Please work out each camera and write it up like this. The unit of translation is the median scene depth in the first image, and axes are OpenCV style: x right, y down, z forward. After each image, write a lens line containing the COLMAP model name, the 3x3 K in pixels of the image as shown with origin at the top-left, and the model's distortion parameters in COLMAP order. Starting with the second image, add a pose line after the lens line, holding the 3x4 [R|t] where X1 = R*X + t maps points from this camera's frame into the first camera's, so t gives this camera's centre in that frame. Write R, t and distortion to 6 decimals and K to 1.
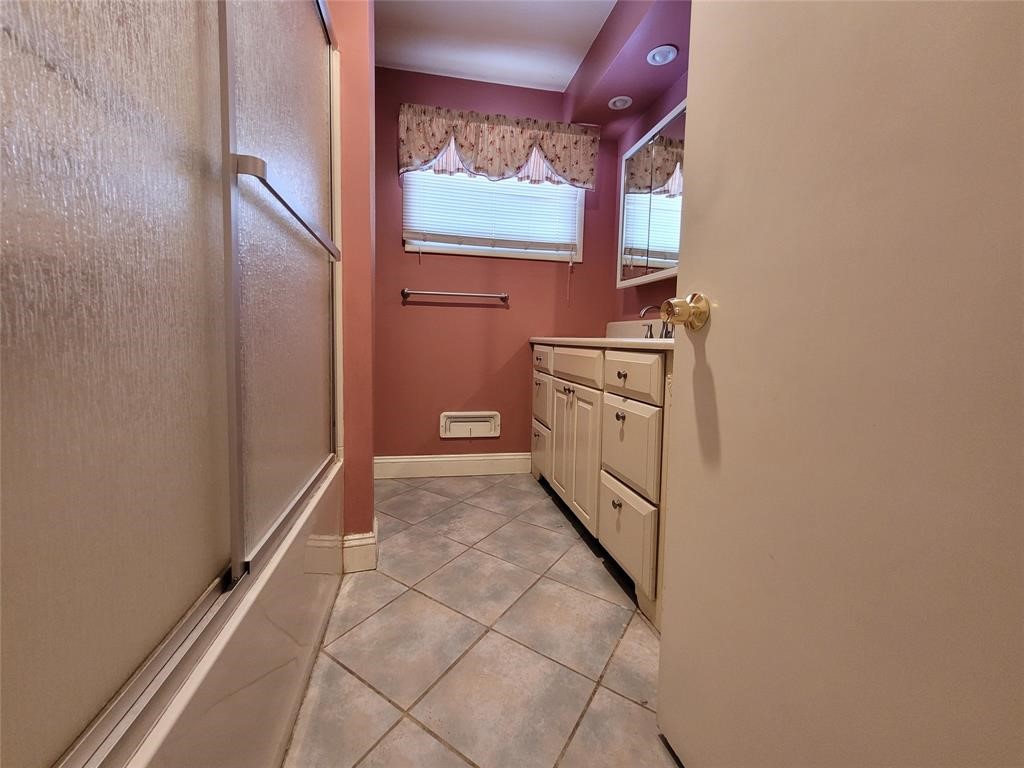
lens RADIAL K [[398.9, 0, 501.4], [0, 398.9, 365.7], [0, 0, 1]] dist [0.002050, -0.003118]
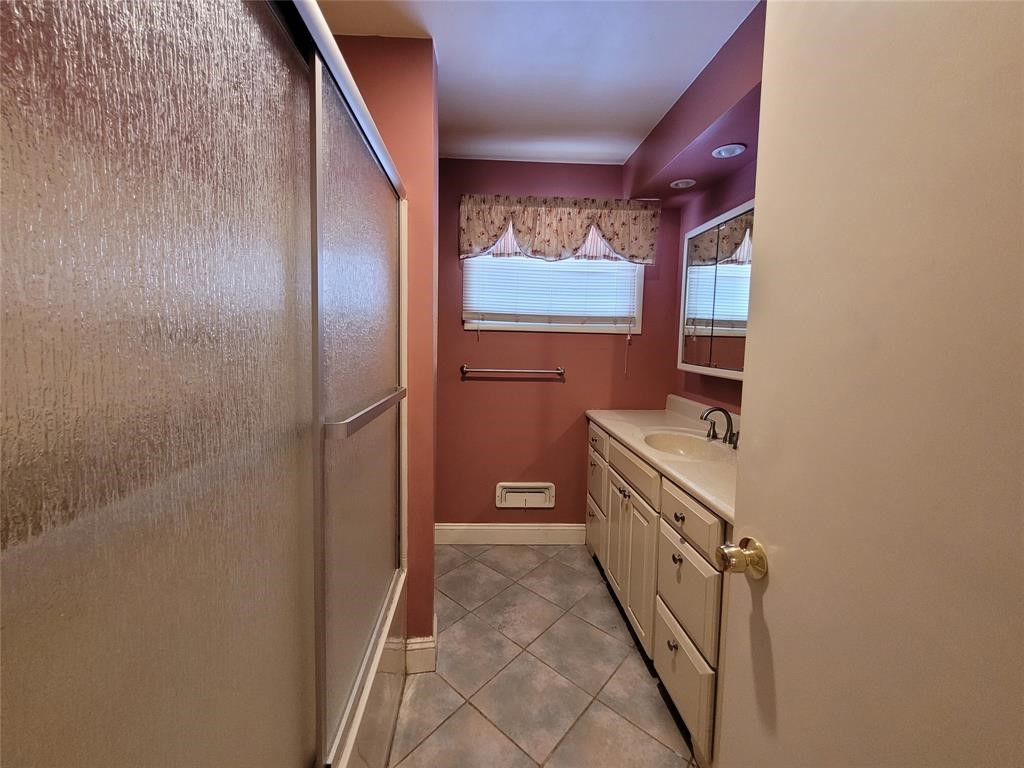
lens RADIAL K [[398.9, 0, 501.4], [0, 398.9, 365.7], [0, 0, 1]] dist [0.002050, -0.003118]
pose [[0.989987, 0.009389, -0.140846, 0.002065], [-0.009297, 0.999956, 0.001306, -0.206409], [0.140852, 0.000017, 0.990031, -0.020651]]
